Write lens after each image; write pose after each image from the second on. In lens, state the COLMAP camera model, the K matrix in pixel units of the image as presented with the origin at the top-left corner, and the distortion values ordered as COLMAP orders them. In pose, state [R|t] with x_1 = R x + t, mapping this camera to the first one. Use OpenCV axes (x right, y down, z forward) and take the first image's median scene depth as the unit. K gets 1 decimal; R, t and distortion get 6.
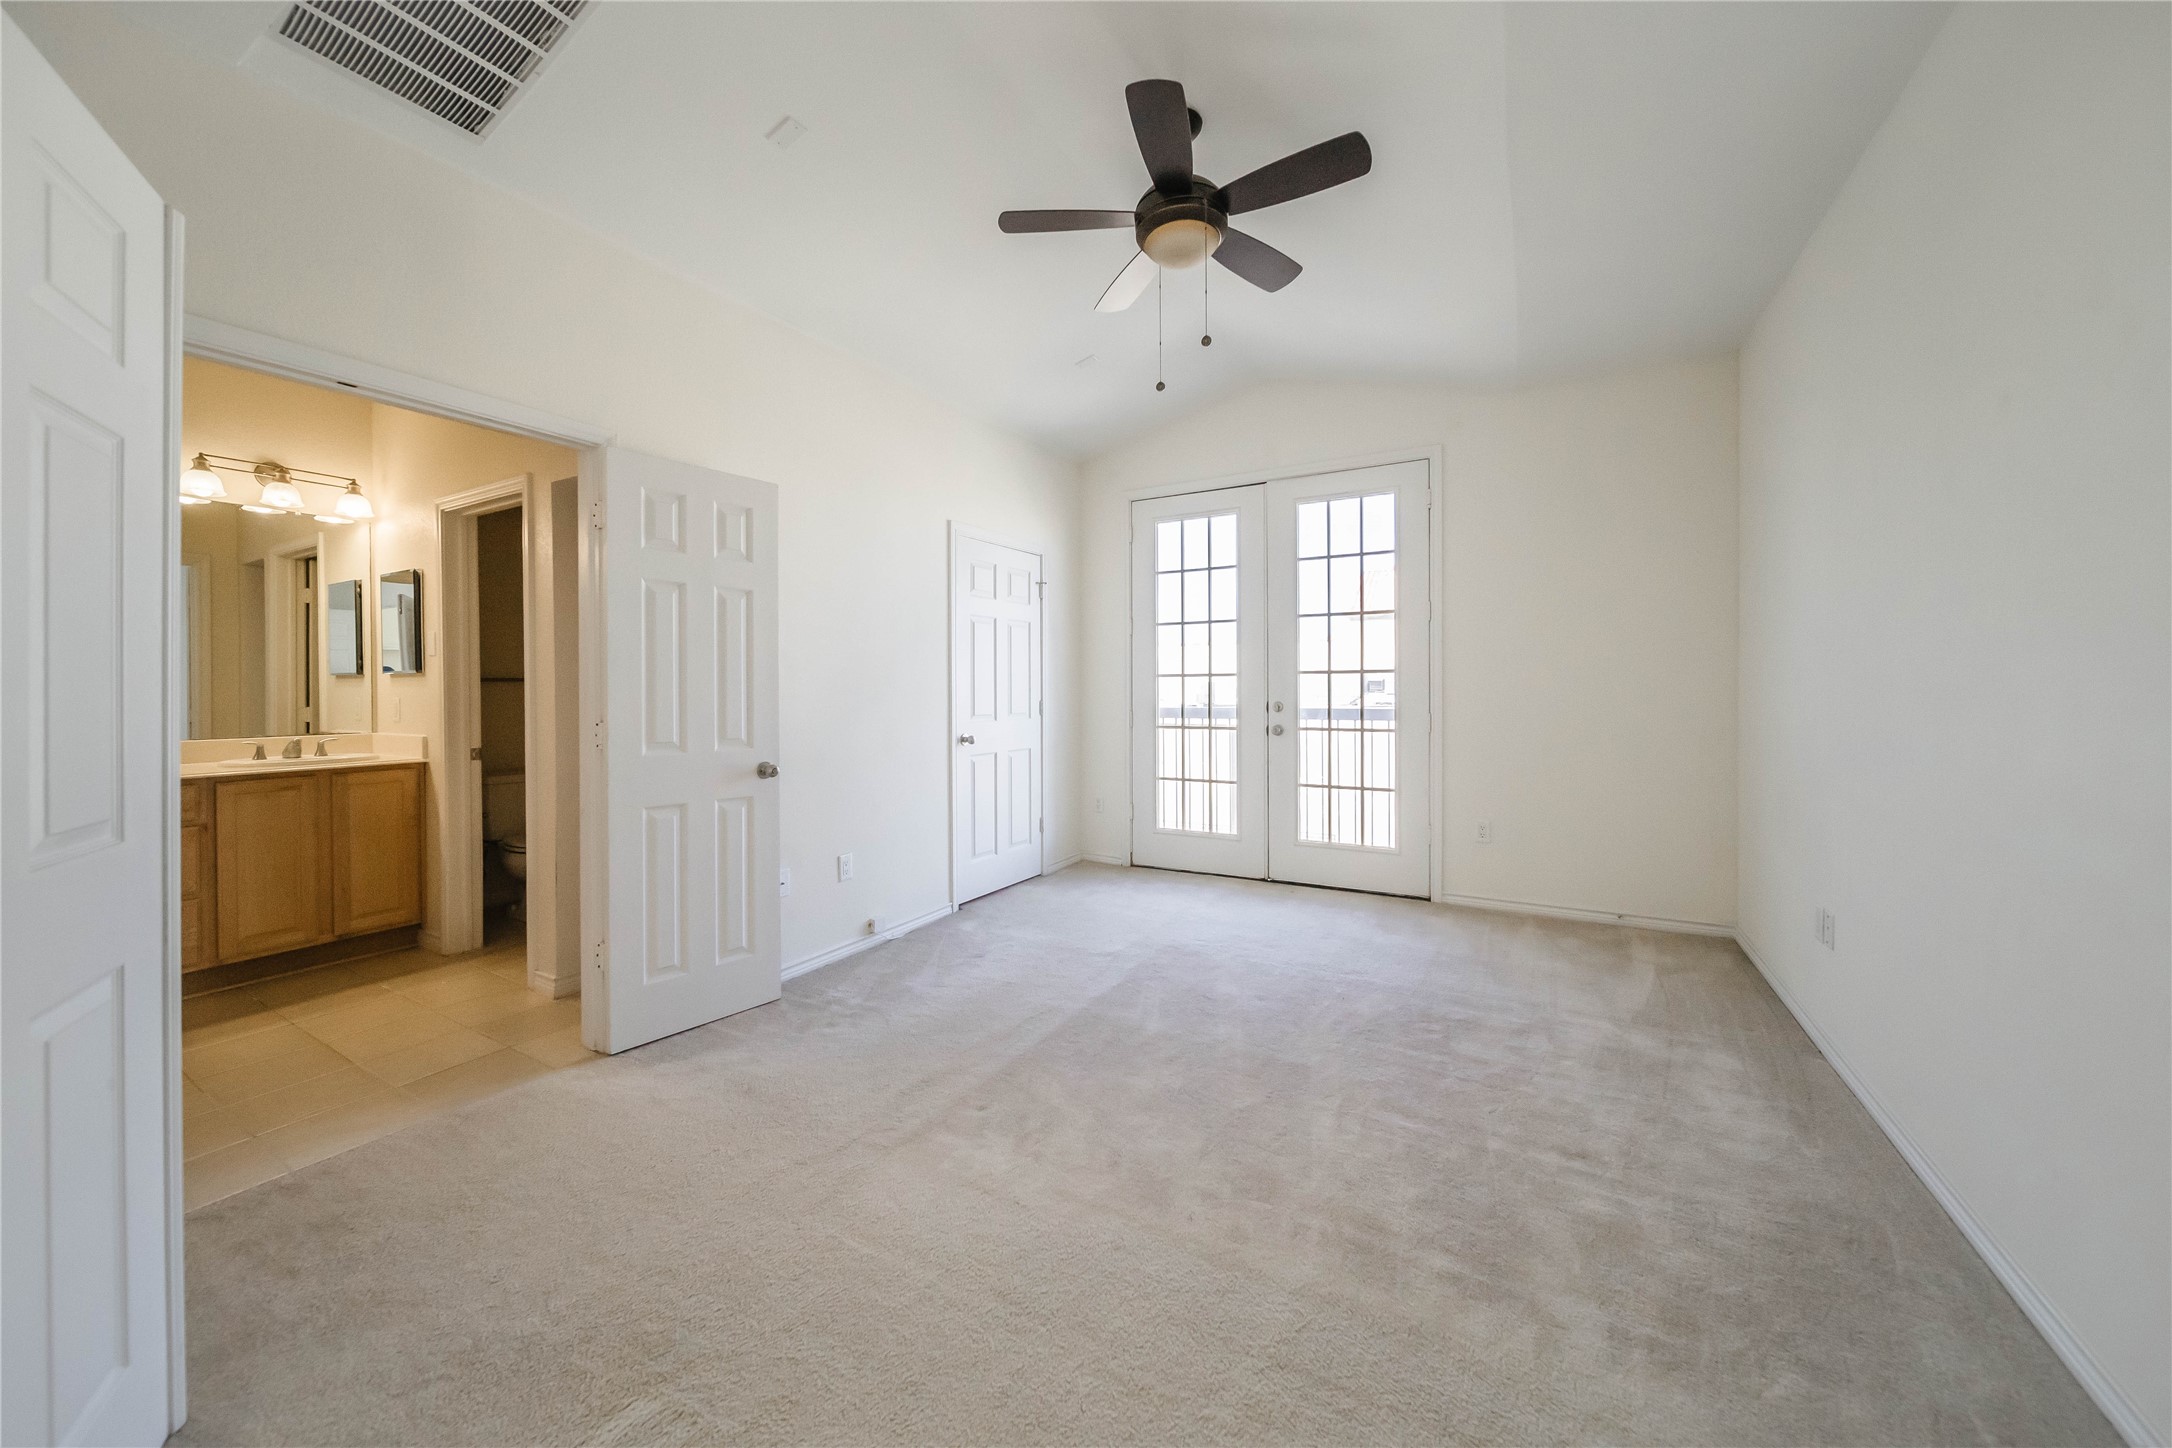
lens RADIAL K [[776.1, 0, 1095.1], [0, 776.1, 686.7], [0, 0, 1]] dist [0.000998, -0.000017]
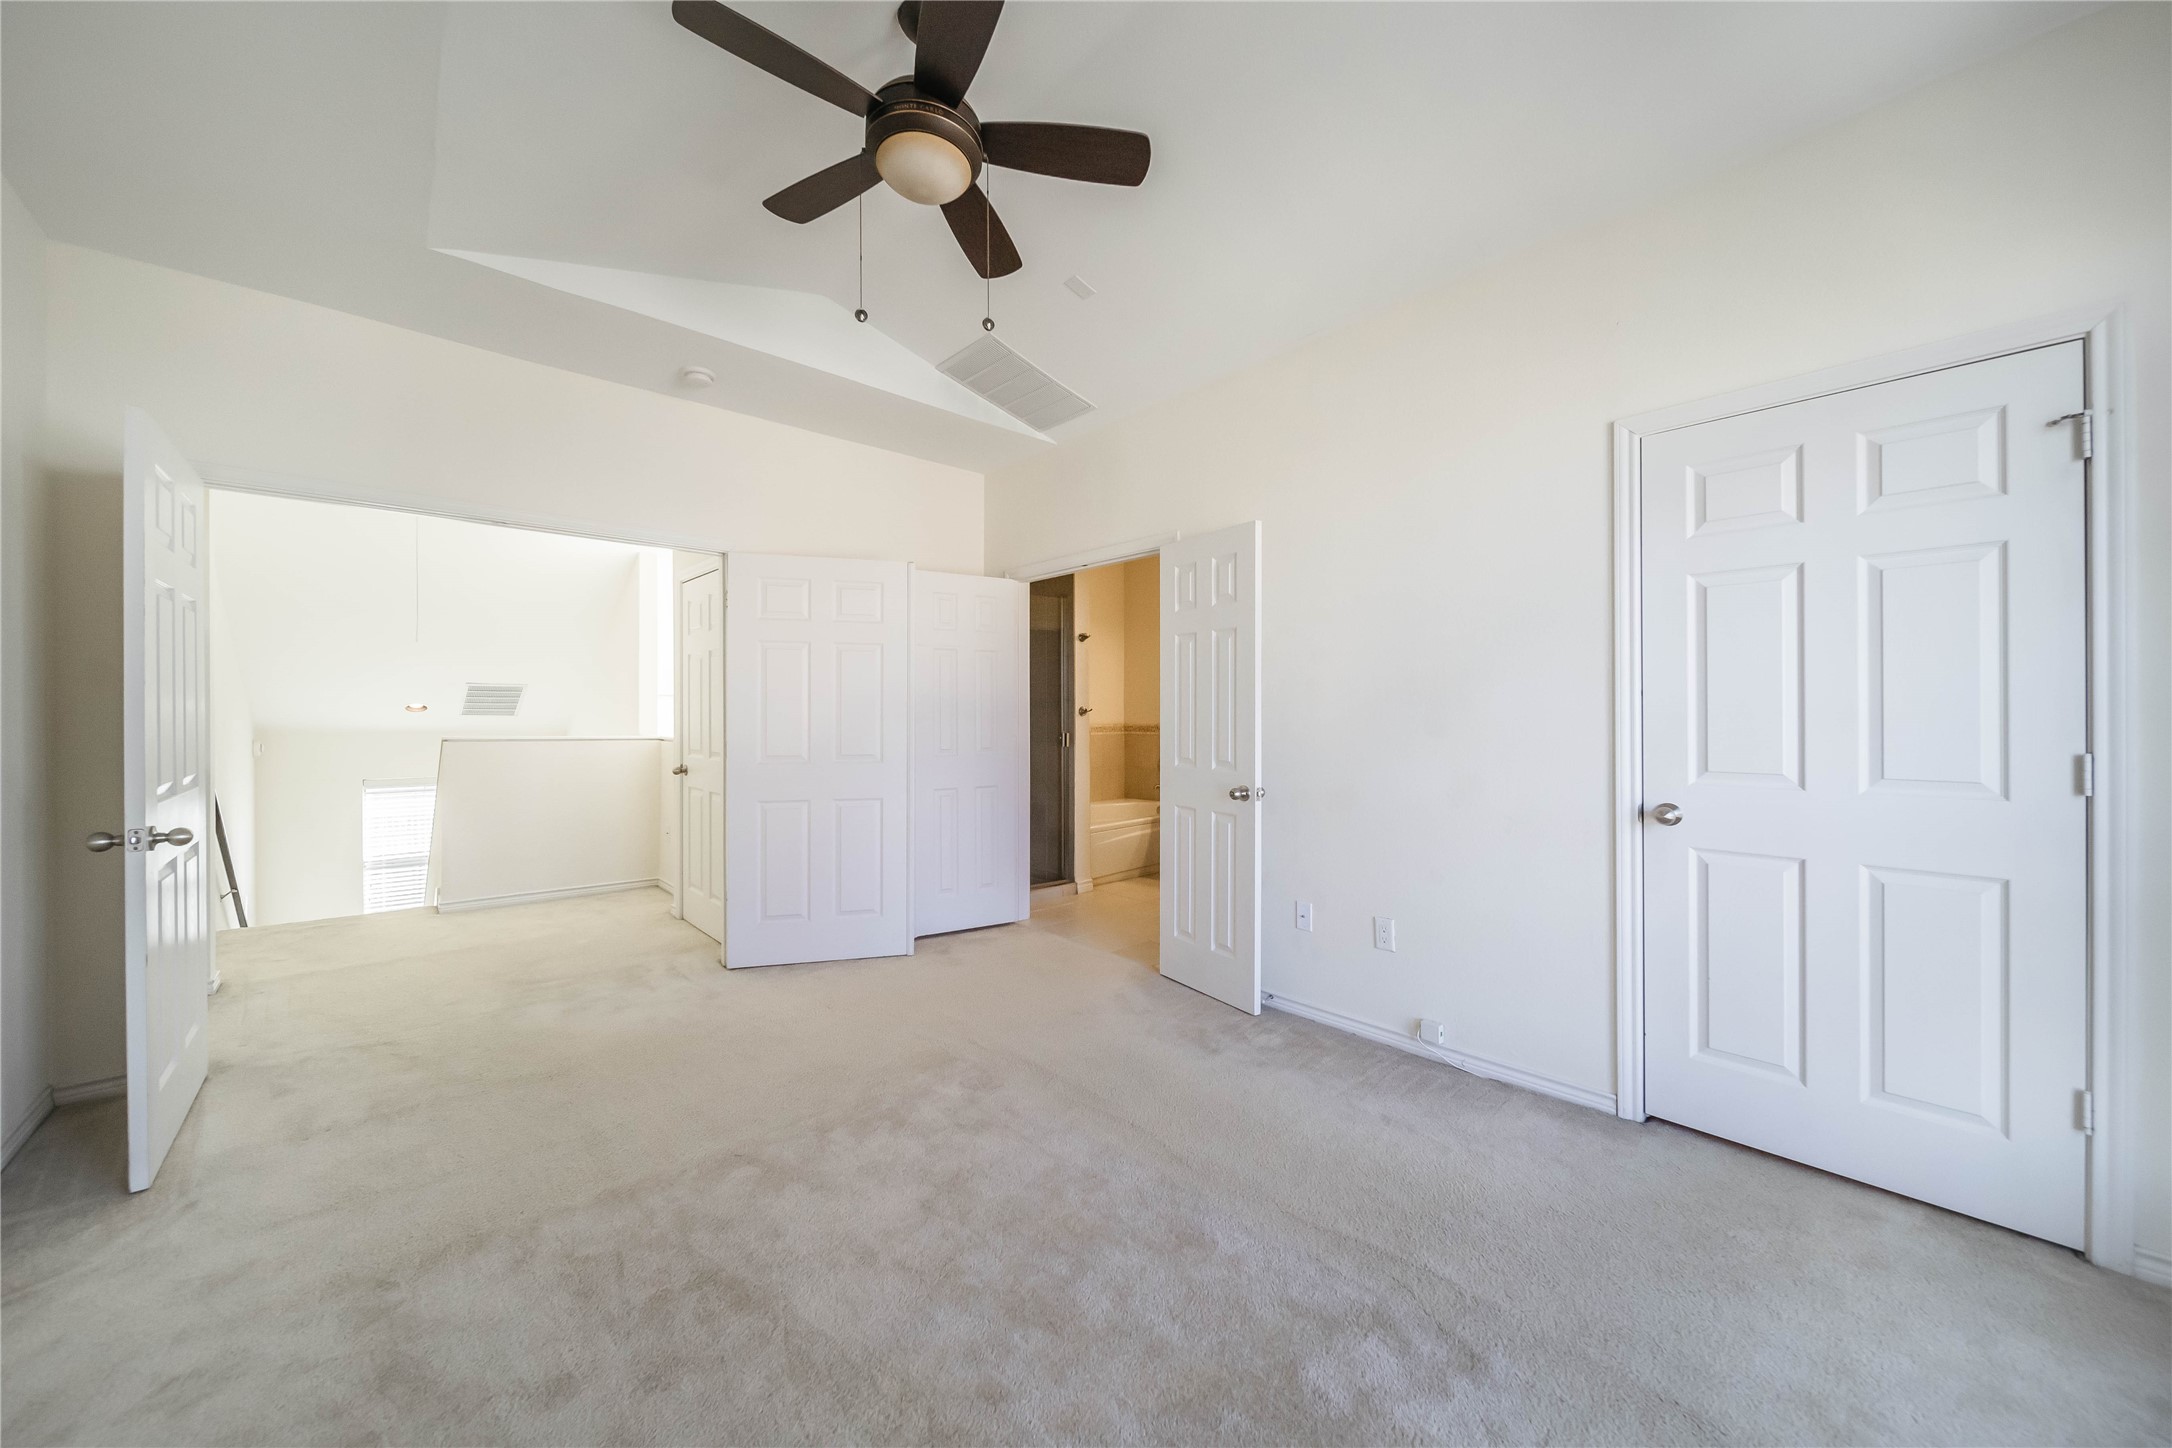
lens RADIAL K [[772.3, 0, 1080.4], [0, 772.3, 719.7], [0, 0, 1]] dist [0.001533, -0.002865]
pose [[-0.308562, 0.010501, -0.951146, 0.538239], [0.003025, 0.999945, 0.010058, -0.003963], [0.951199, 0.000227, -0.308577, 0.916277]]
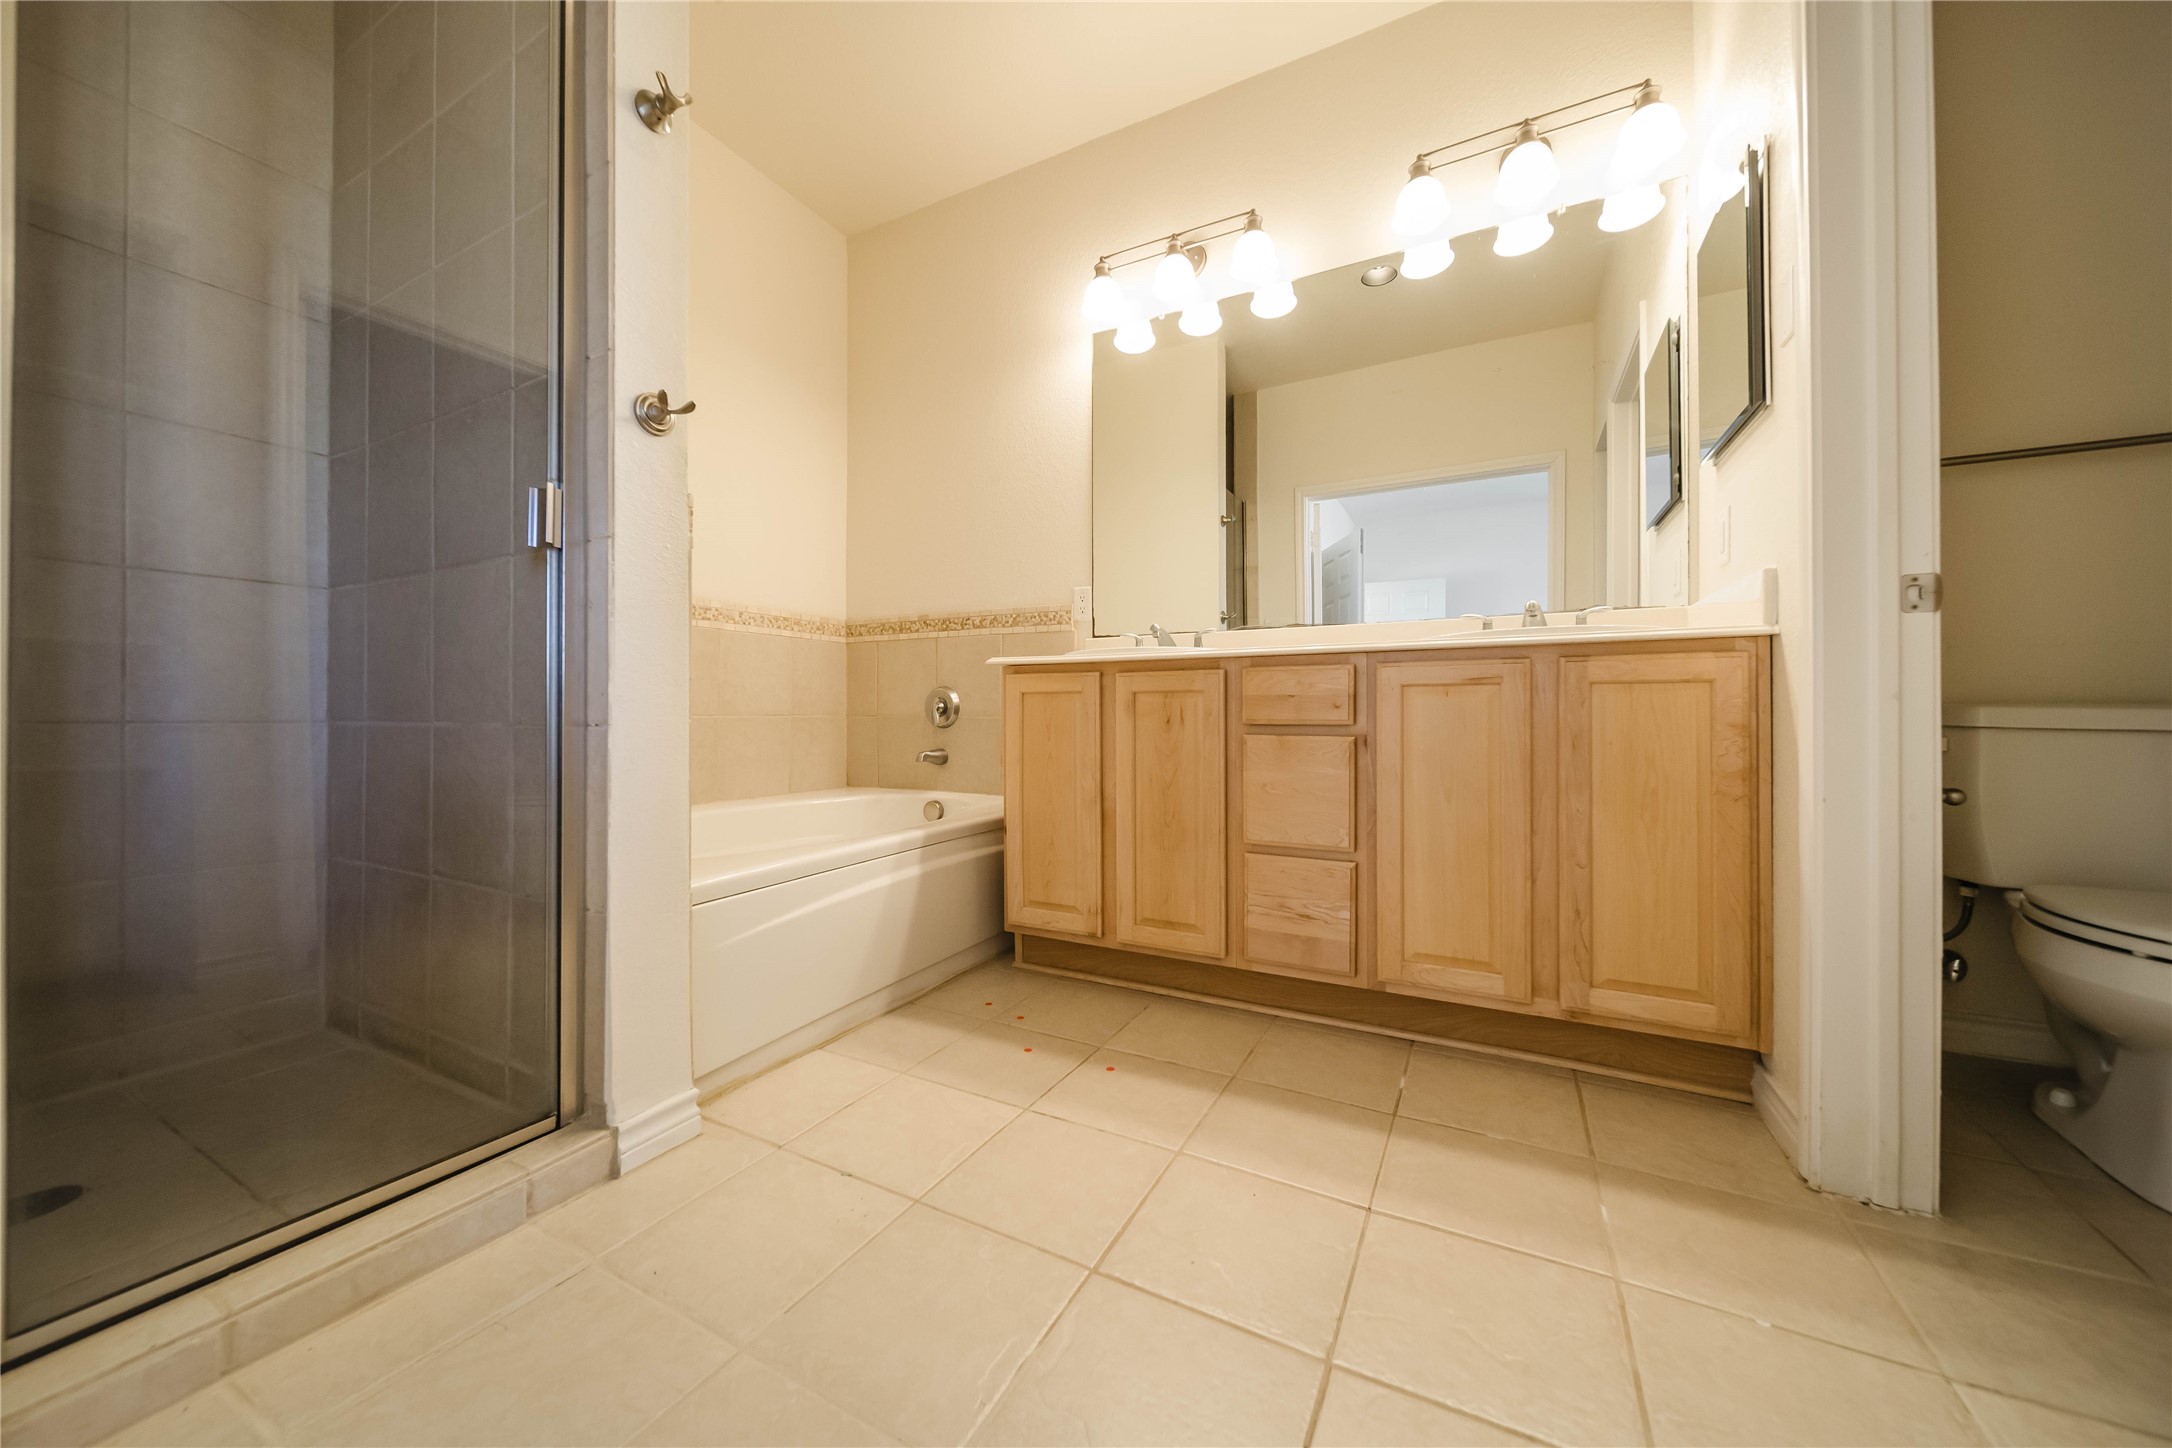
lens RADIAL K [[761.8, 0, 1086.0], [0, 761.8, 724.0], [0, 0, 1]] dist [0.001432, -0.003260]
pose [[0.031277, 0.008784, -0.999472, -0.503446], [0.001165, 0.999960, 0.008825, 0.137700], [0.999510, -0.001440, 0.031266, 0.656873]]
